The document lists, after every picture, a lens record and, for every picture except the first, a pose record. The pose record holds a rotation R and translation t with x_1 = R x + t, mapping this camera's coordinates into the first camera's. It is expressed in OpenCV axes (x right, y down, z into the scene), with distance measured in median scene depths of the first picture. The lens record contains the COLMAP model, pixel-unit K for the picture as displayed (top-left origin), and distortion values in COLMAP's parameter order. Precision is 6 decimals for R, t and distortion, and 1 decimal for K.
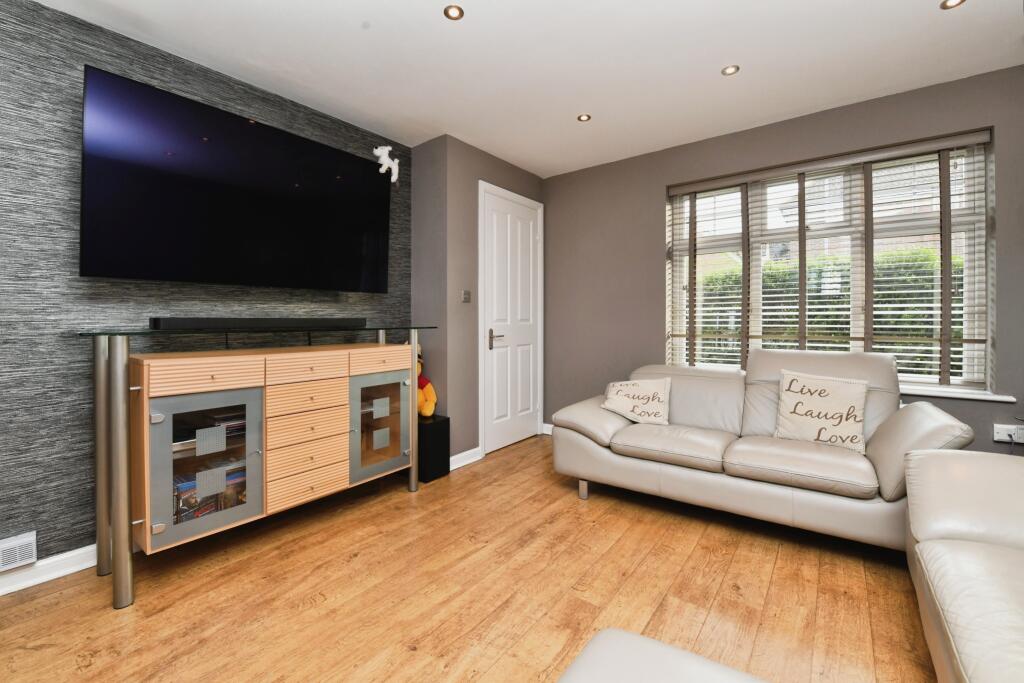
lens RADIAL K [[416.7, 0, 513.4], [0, 416.7, 322.8], [0, 0, 1]] dist [-0.055798, 0.000126]
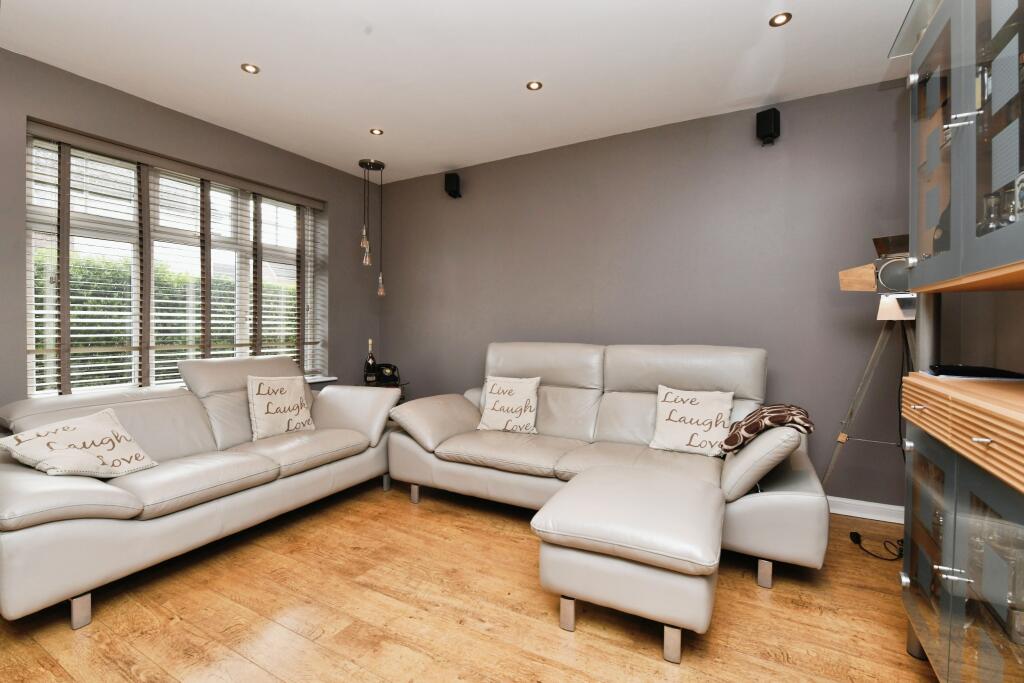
lens RADIAL K [[454.8, 0, 512.3], [0, 454.8, 332.0], [0, 0, 1]] dist [0.000233, -0.000371]
pose [[-0.148101, -0.004026, 0.988964, -0.476255], [0.003545, 0.999983, 0.004601, -0.000479], [-0.988966, 0.004187, -0.148085, 0.399546]]
